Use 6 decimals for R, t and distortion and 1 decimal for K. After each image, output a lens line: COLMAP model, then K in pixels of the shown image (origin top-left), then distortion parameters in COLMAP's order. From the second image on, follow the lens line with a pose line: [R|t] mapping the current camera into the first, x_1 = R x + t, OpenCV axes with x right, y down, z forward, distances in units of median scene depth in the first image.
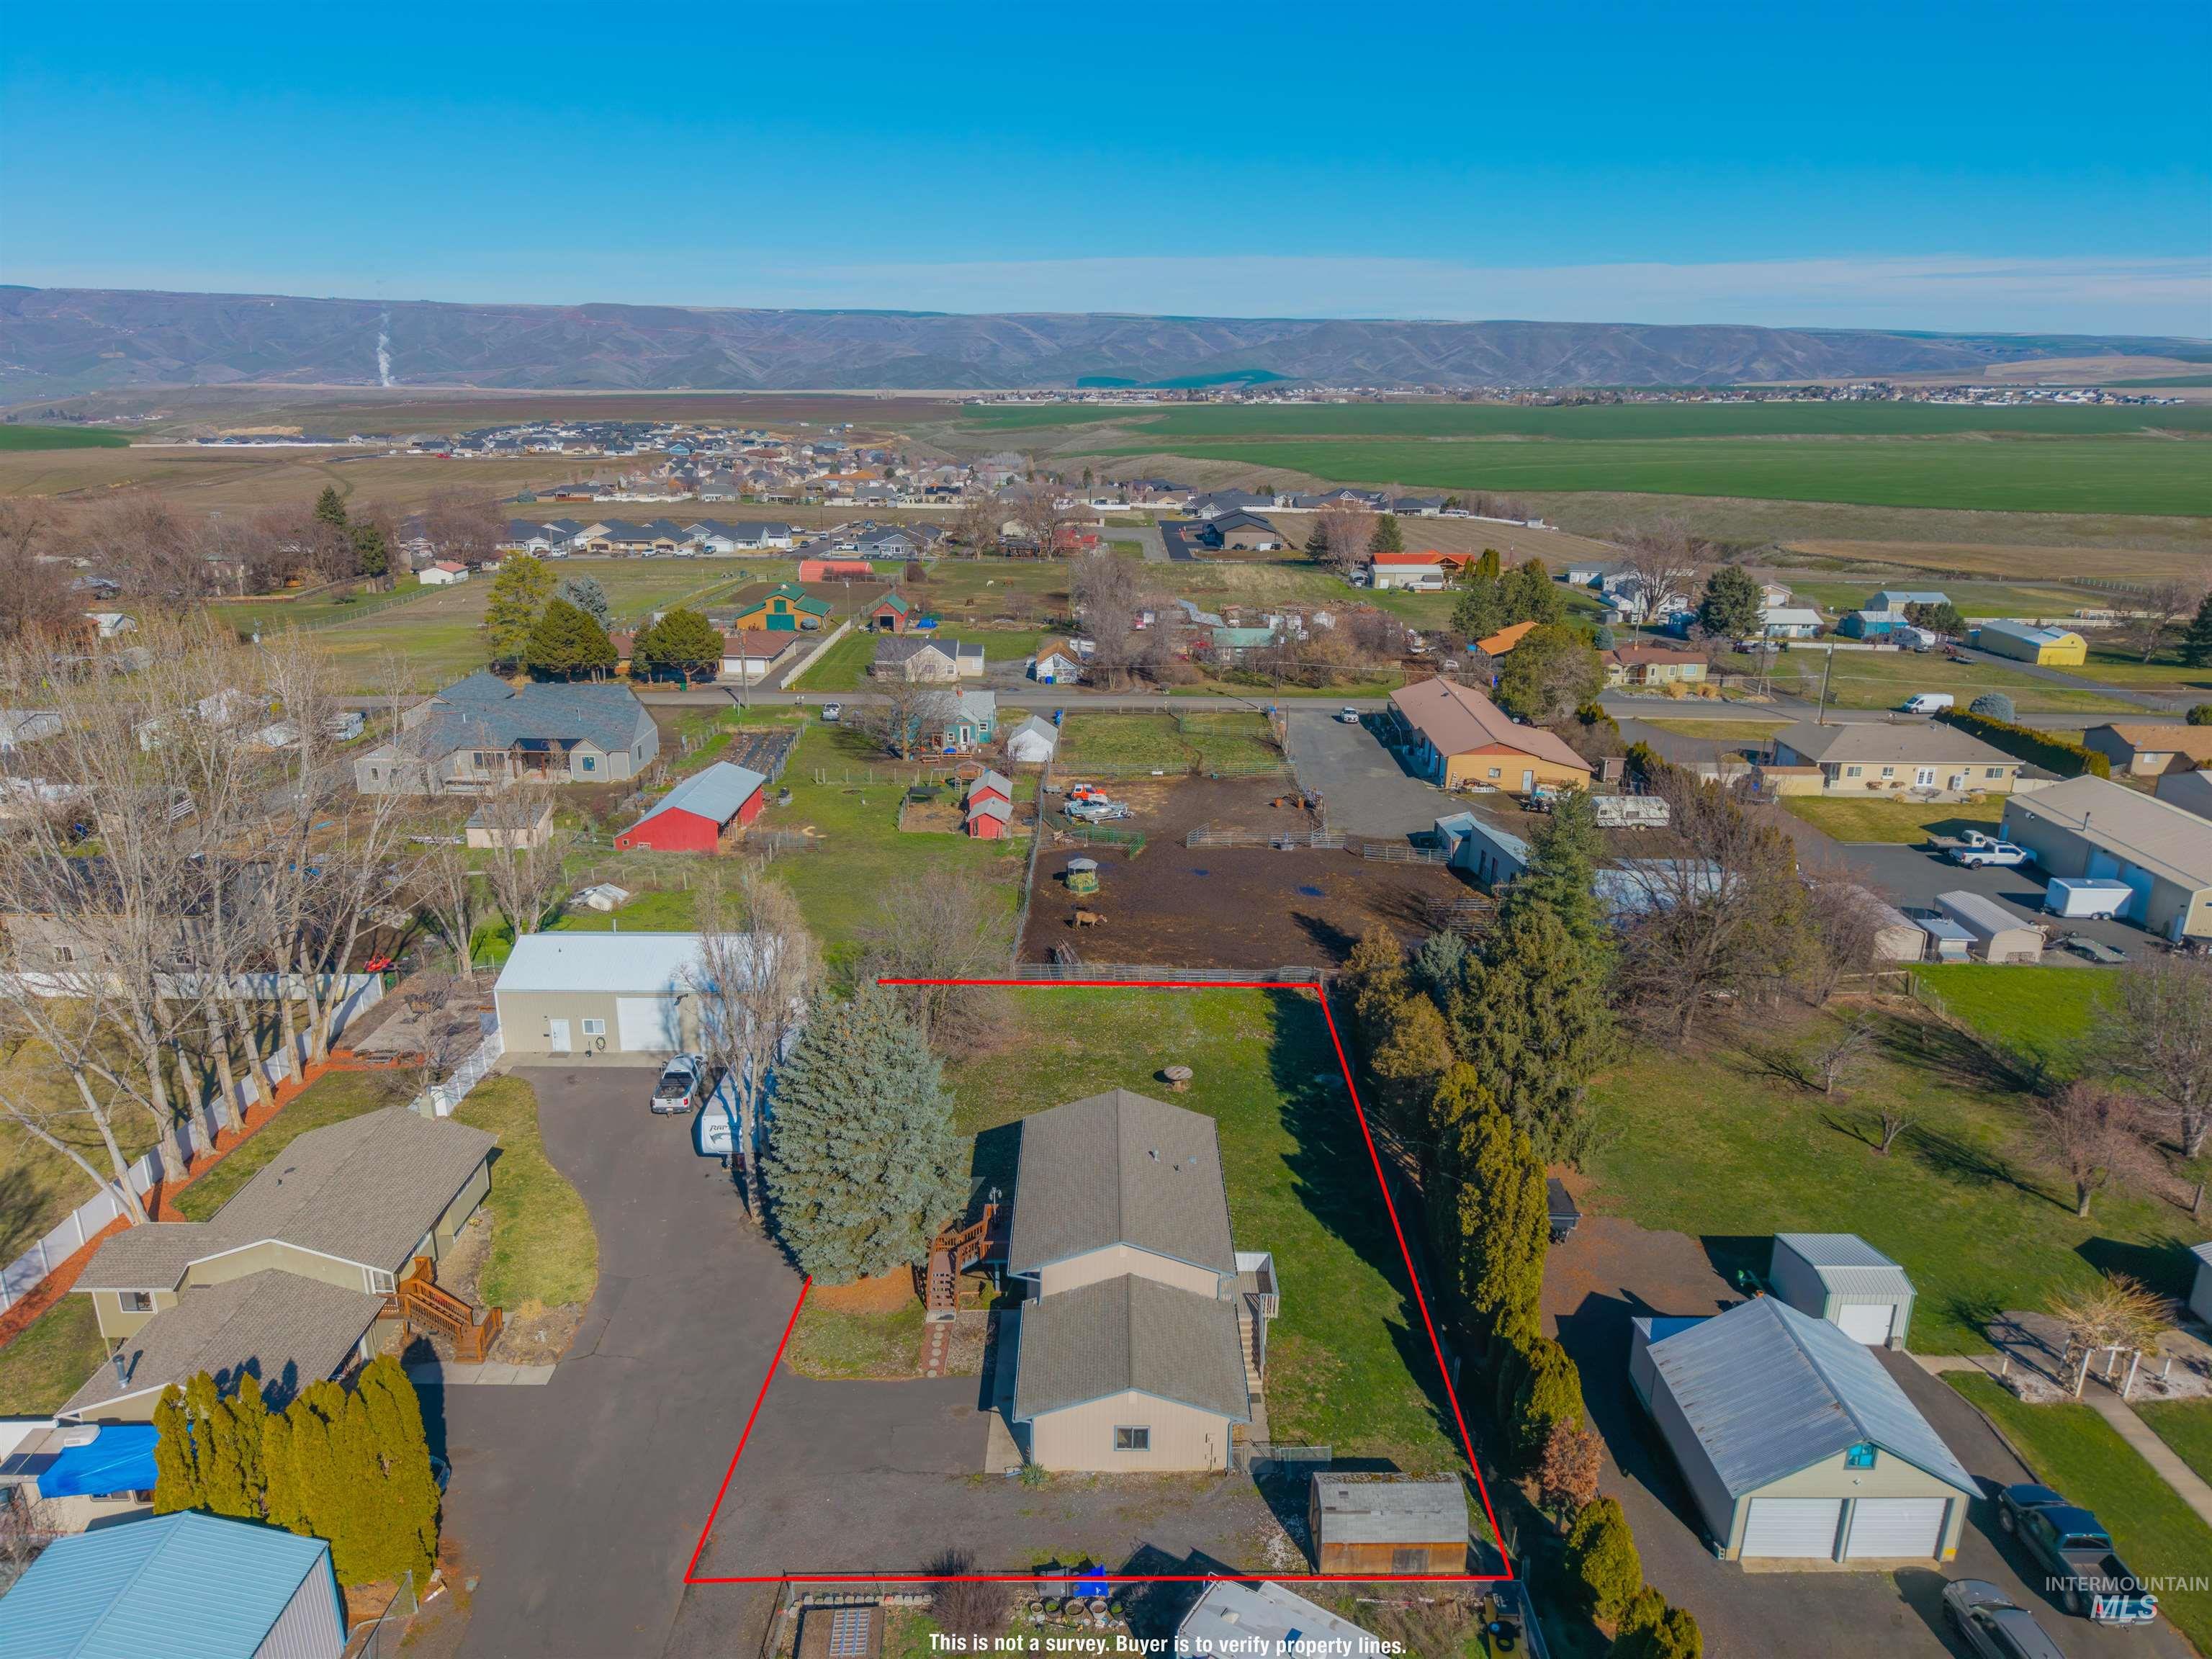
lens RADIAL K [[1476.9, 0, 1109.2], [0, 1476.9, 837.9], [0, 0, 1]] dist [0.019618, -0.015127]
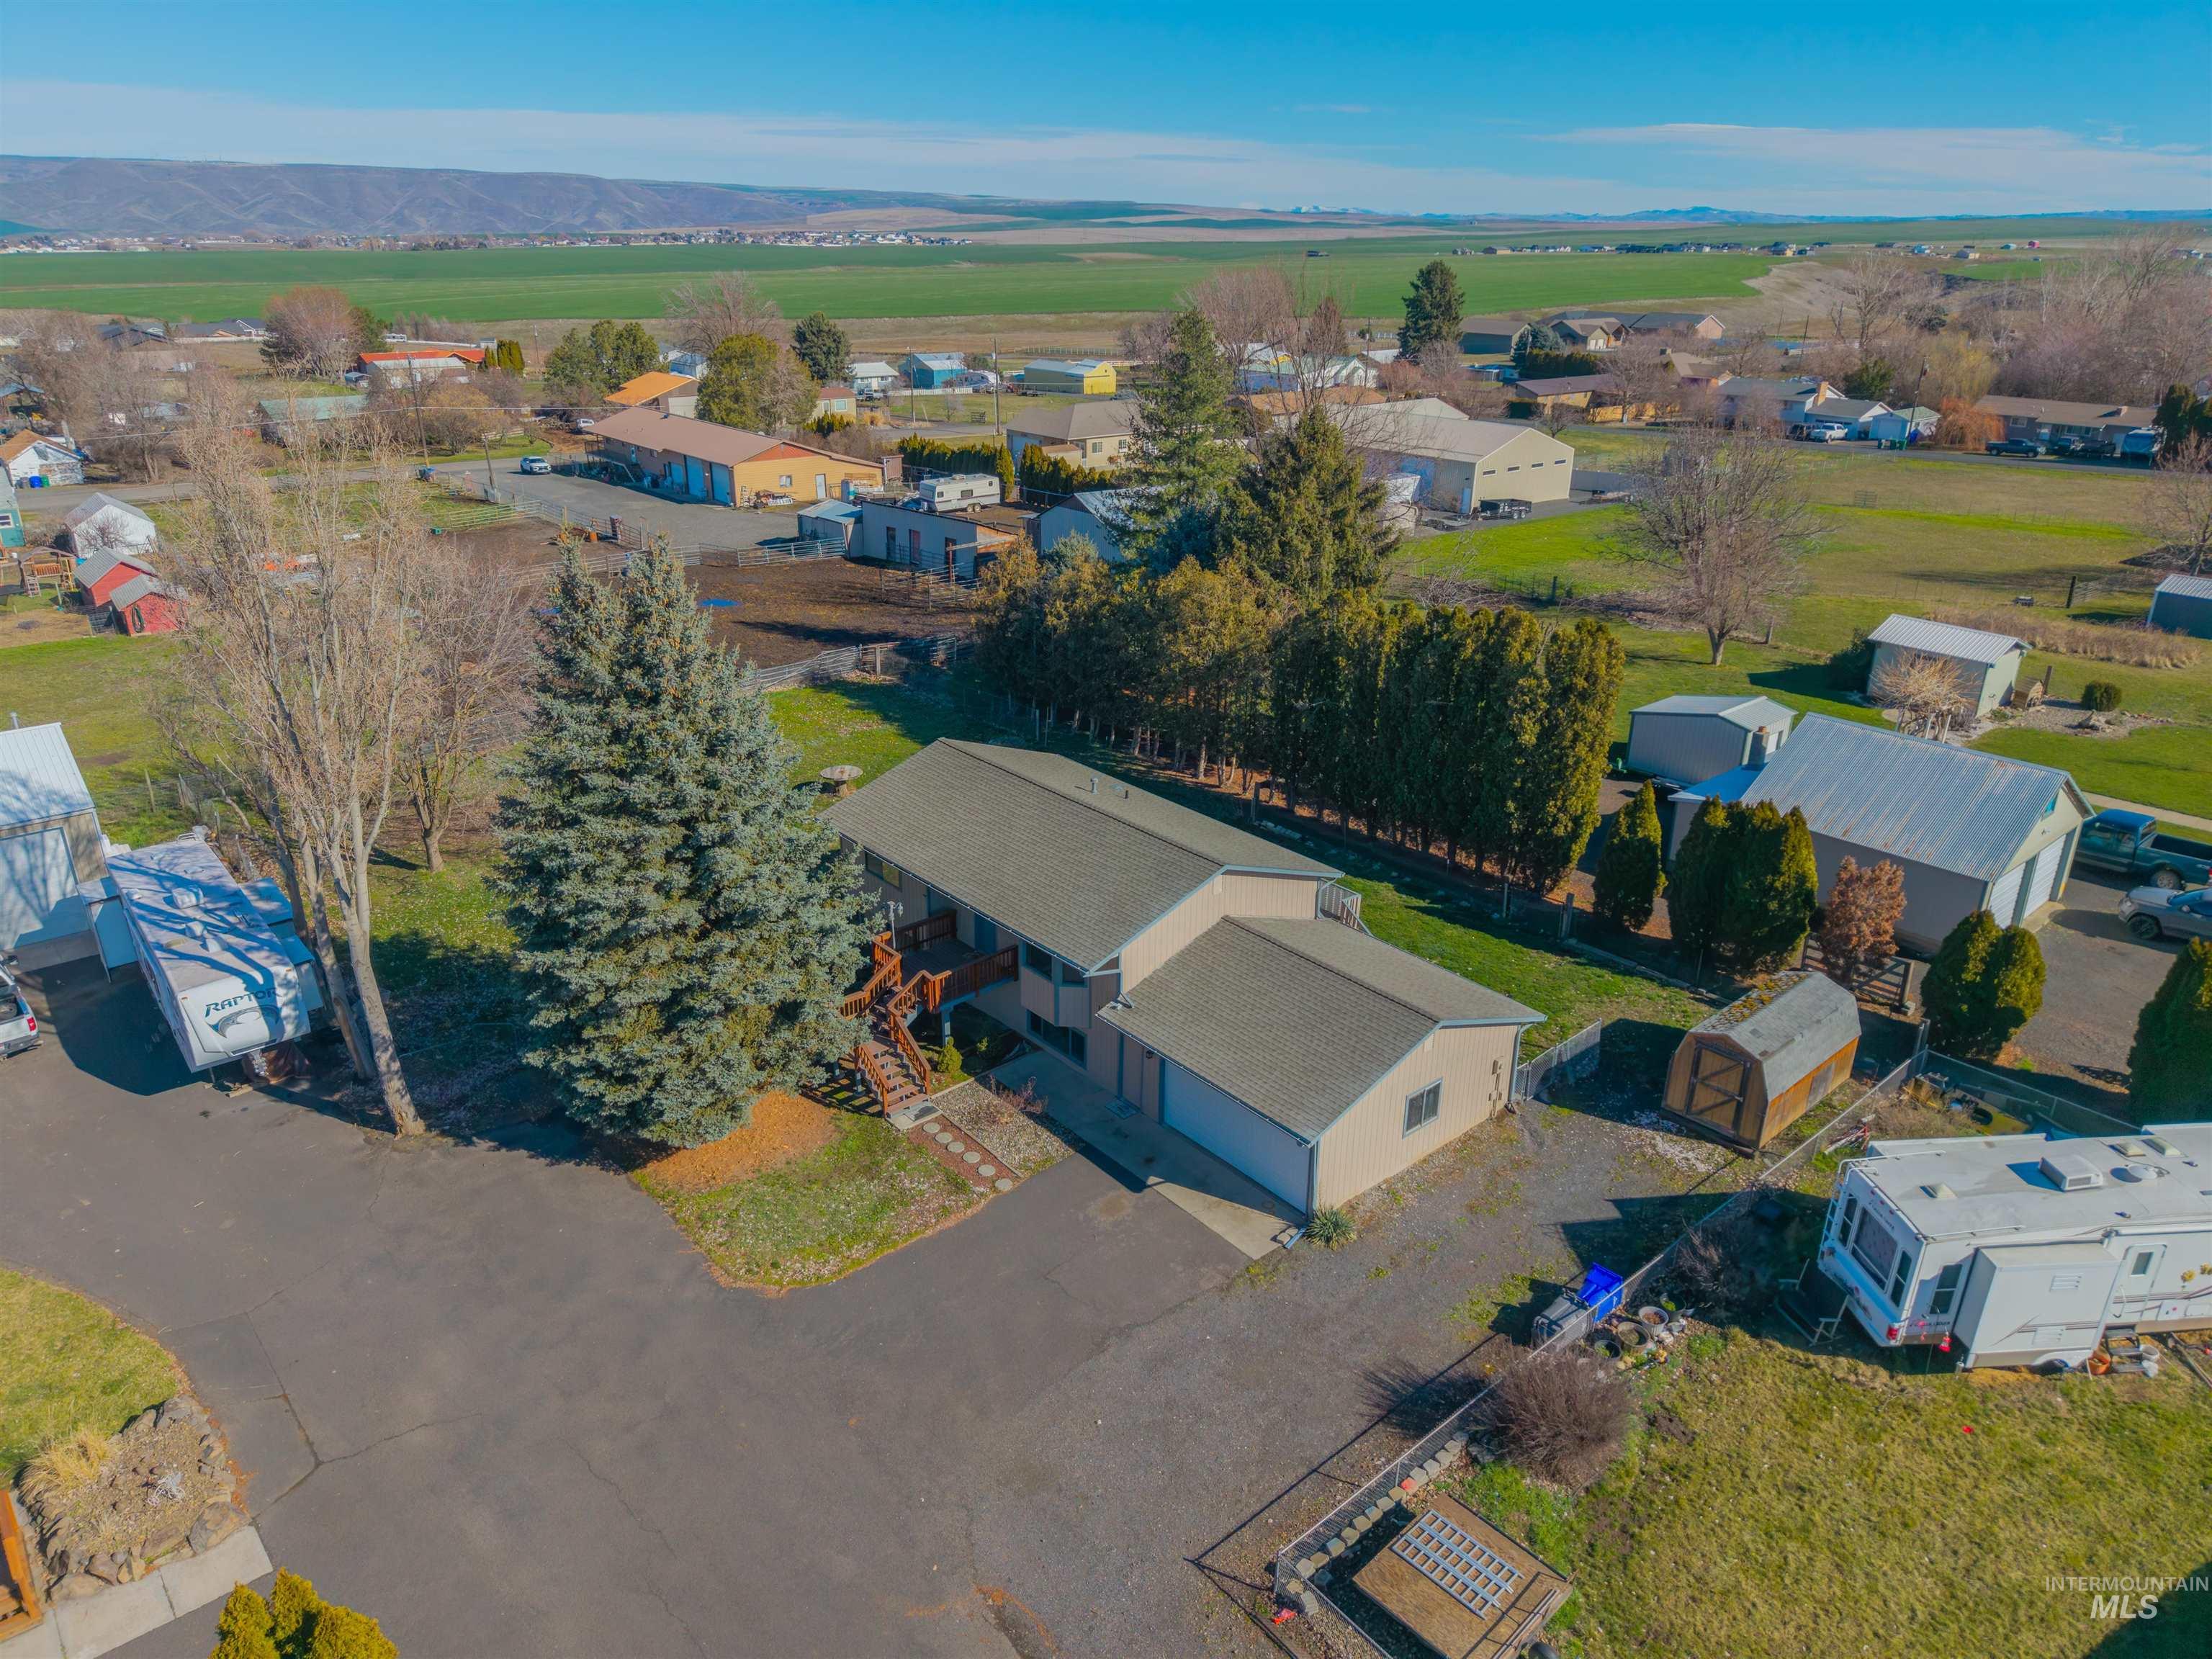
lens RADIAL K [[1476.9, 0, 1108.9], [0, 1476.9, 829.2], [0, 0, 1]] dist [0.019618, -0.015127]
pose [[0.761631, -0.245527, 0.599695, -0.255644], [0.196273, 0.969375, 0.147609, 0.098474], [-0.617572, 0.005280, 0.786497, 0.339585]]
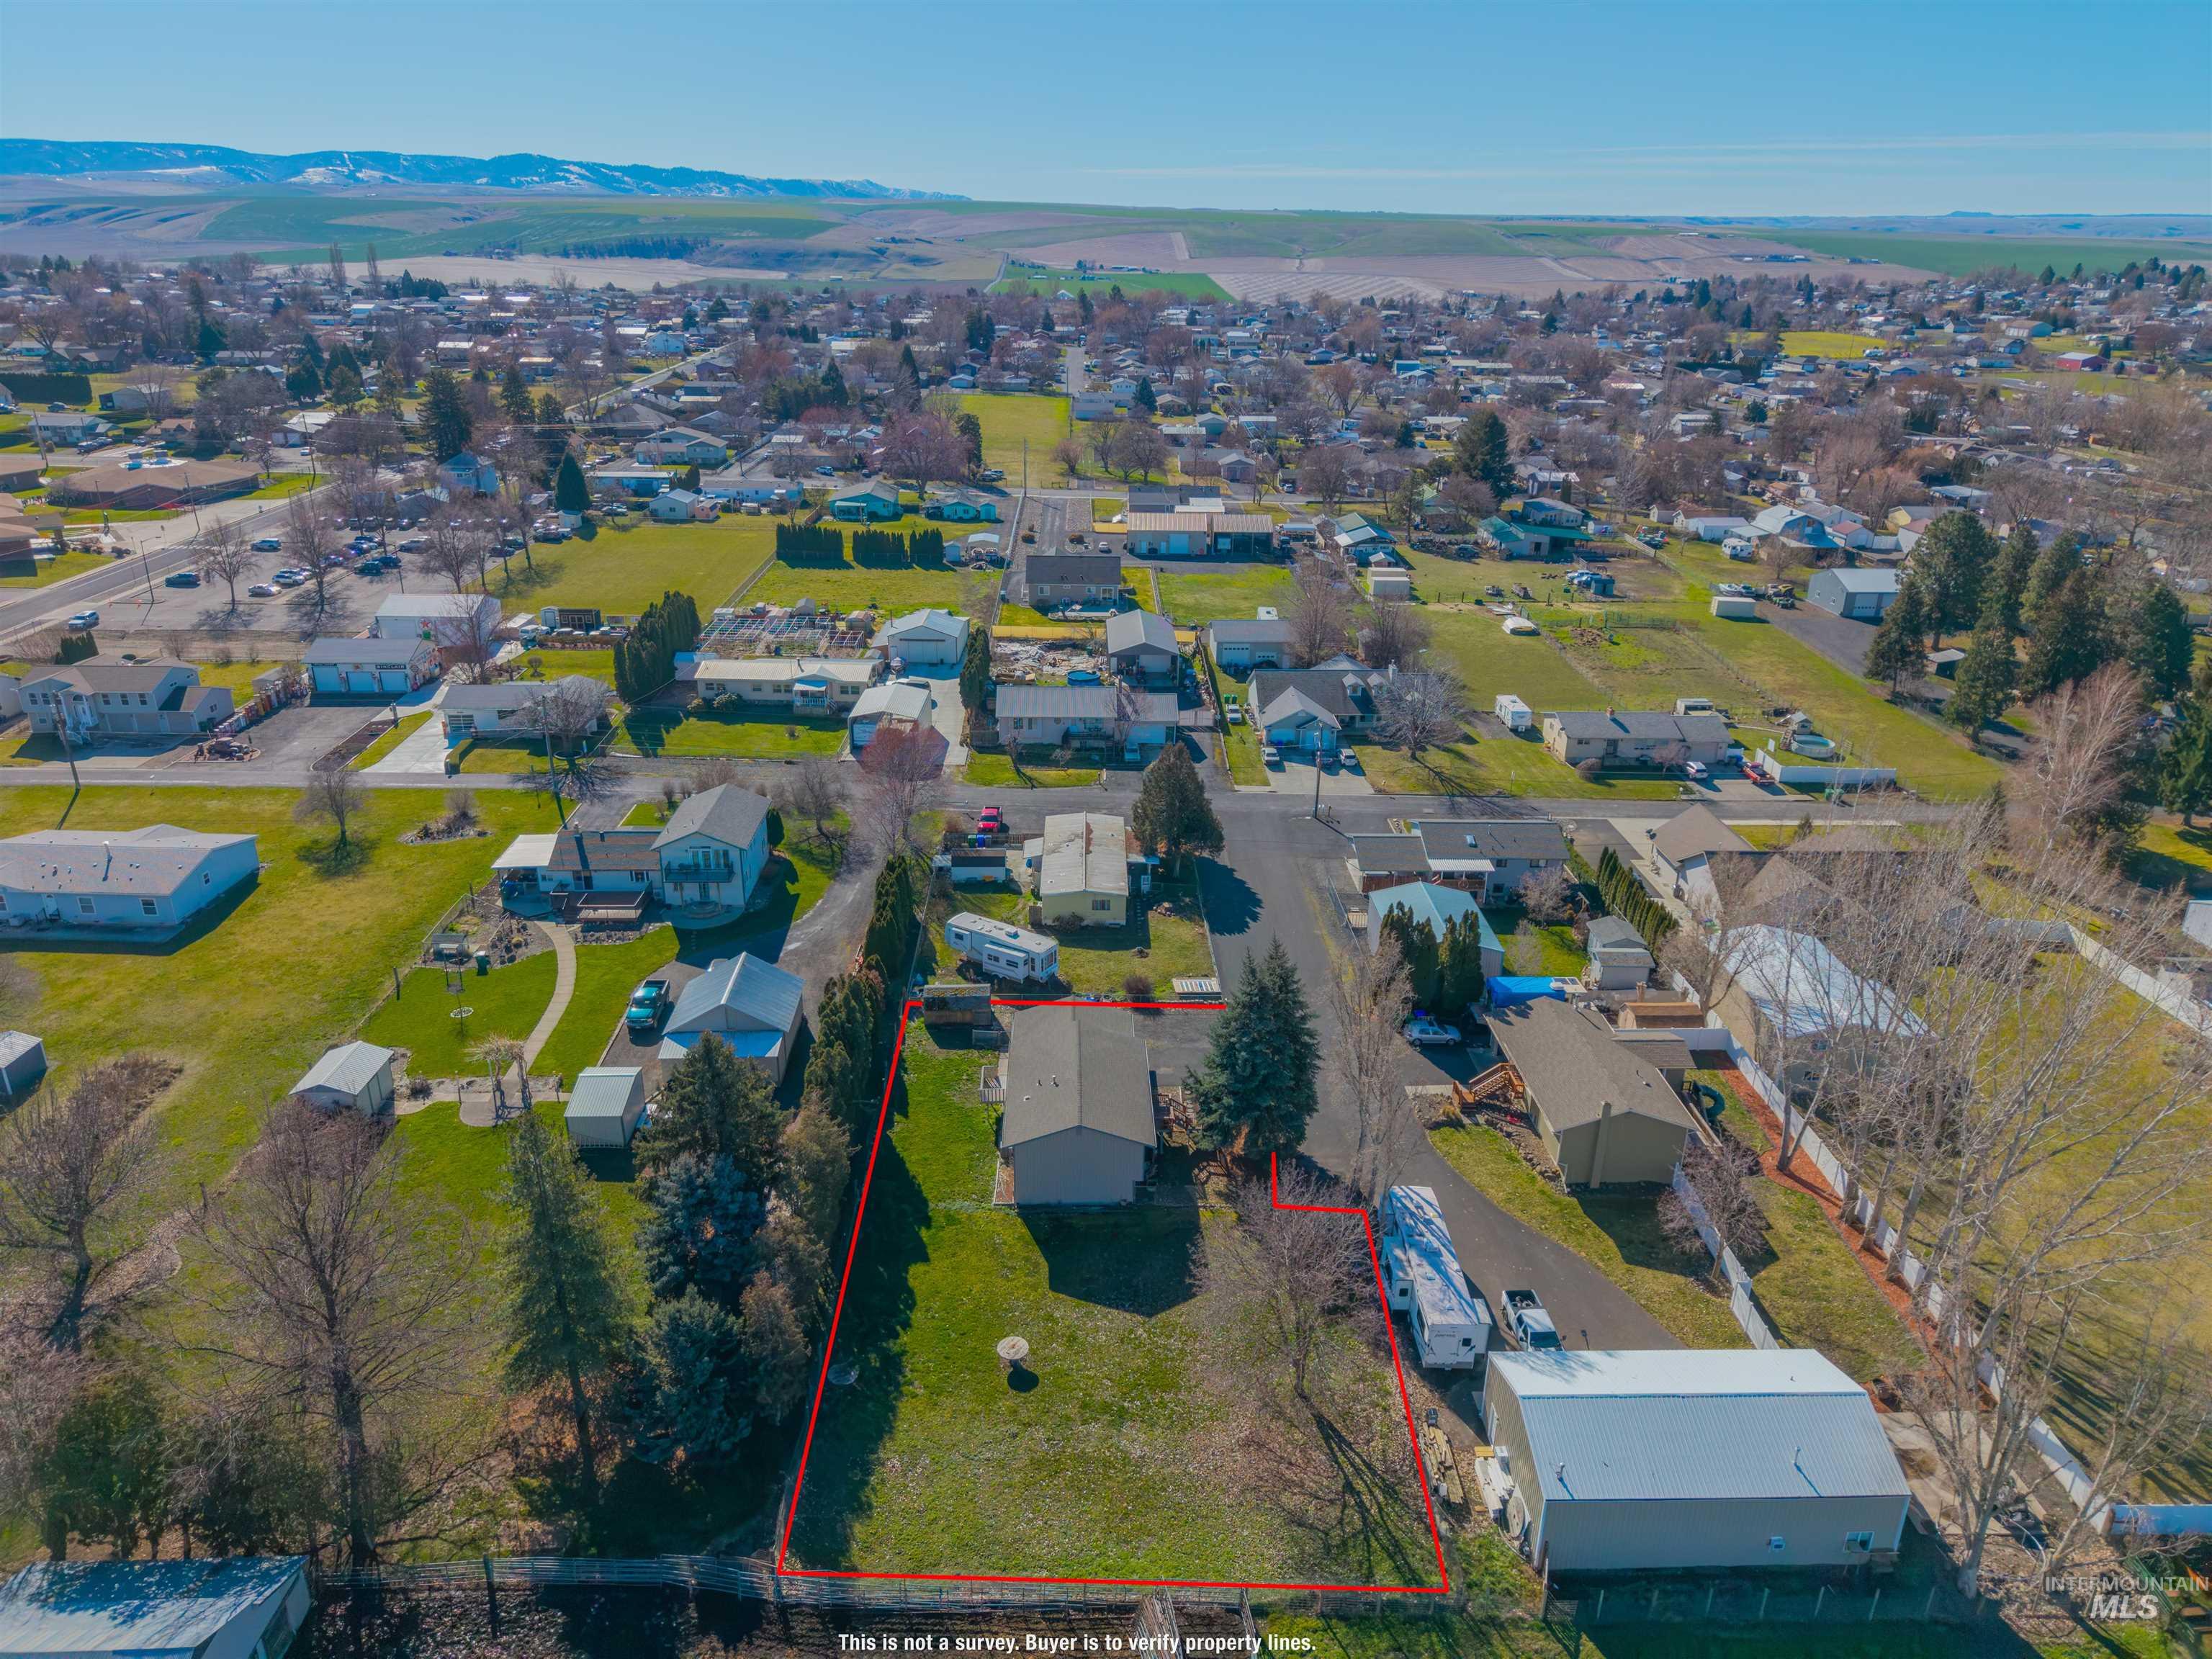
lens RADIAL K [[1476.9, 0, 1109.8], [0, 1476.9, 829.6], [0, 0, 1]] dist [0.019618, -0.015127]
pose [[-0.999574, -0.015039, -0.025000, 0.011426], [-0.027493, 0.772274, 0.634694, -0.616046], [0.009761, 0.635112, -0.772359, 1.368848]]
